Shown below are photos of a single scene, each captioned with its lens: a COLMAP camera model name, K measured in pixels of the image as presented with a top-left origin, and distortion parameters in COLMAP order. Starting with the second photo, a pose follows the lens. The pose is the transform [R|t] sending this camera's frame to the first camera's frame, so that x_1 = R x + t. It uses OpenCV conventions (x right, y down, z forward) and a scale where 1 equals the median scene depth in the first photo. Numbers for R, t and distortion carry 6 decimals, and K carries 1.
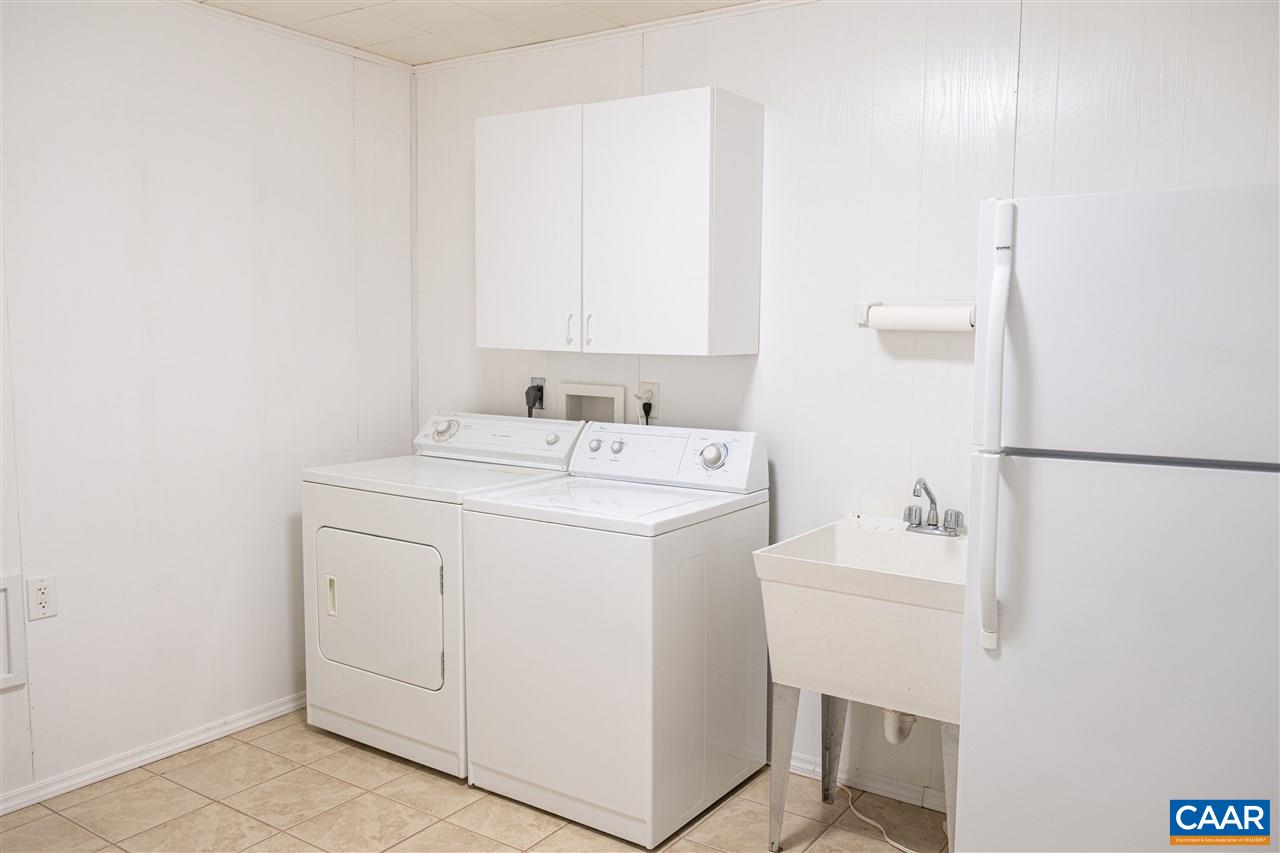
lens RADIAL K [[1034.8, 0, 622.3], [0, 1034.8, 439.4], [0, 0, 1]] dist [-0.010614, 0.001834]
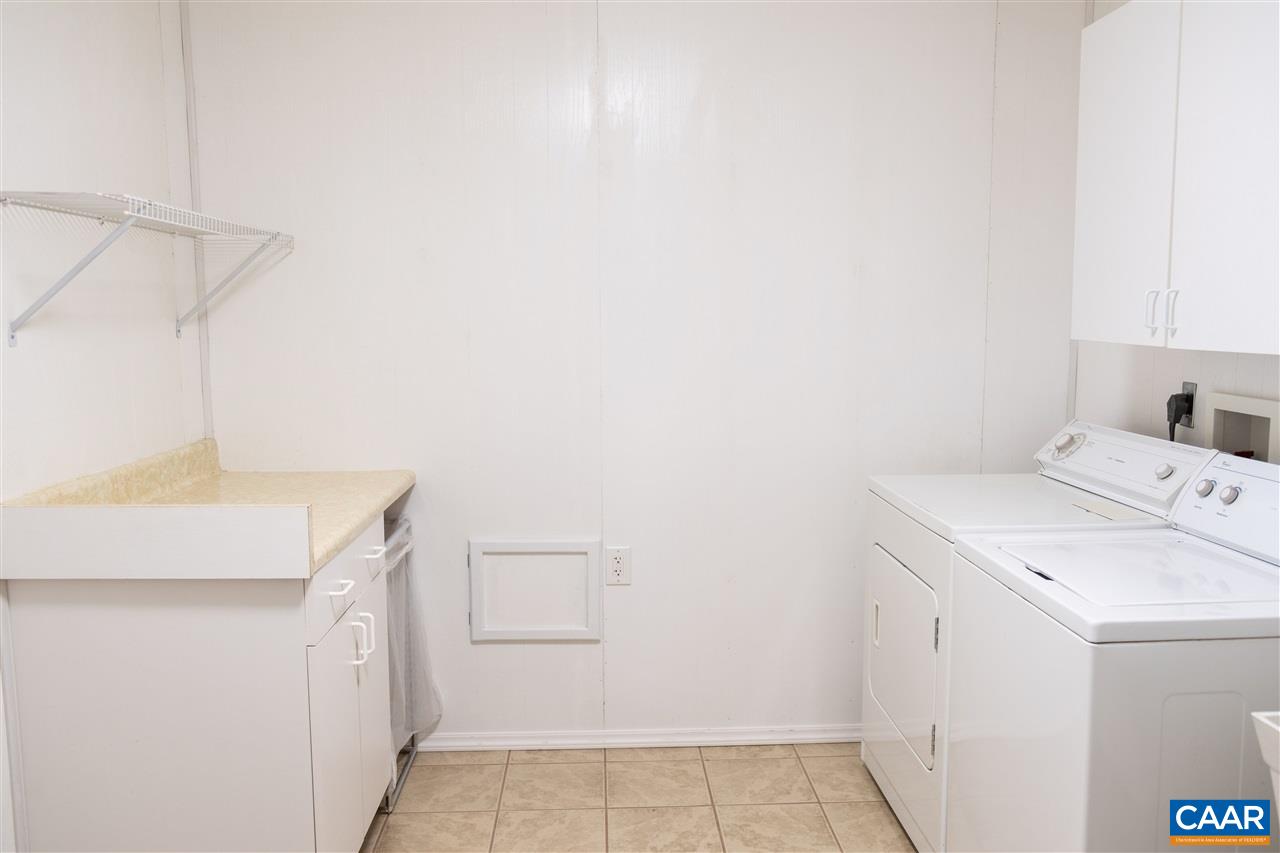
lens RADIAL K [[1034.8, 0, 622.3], [0, 1034.8, 439.4], [0, 0, 1]] dist [-0.010614, 0.001834]
pose [[0.593821, 0.081612, -0.800447, 0.282368], [-0.069606, 0.996323, 0.049944, -0.033000], [0.801580, 0.026058, 0.597319, 0.311171]]
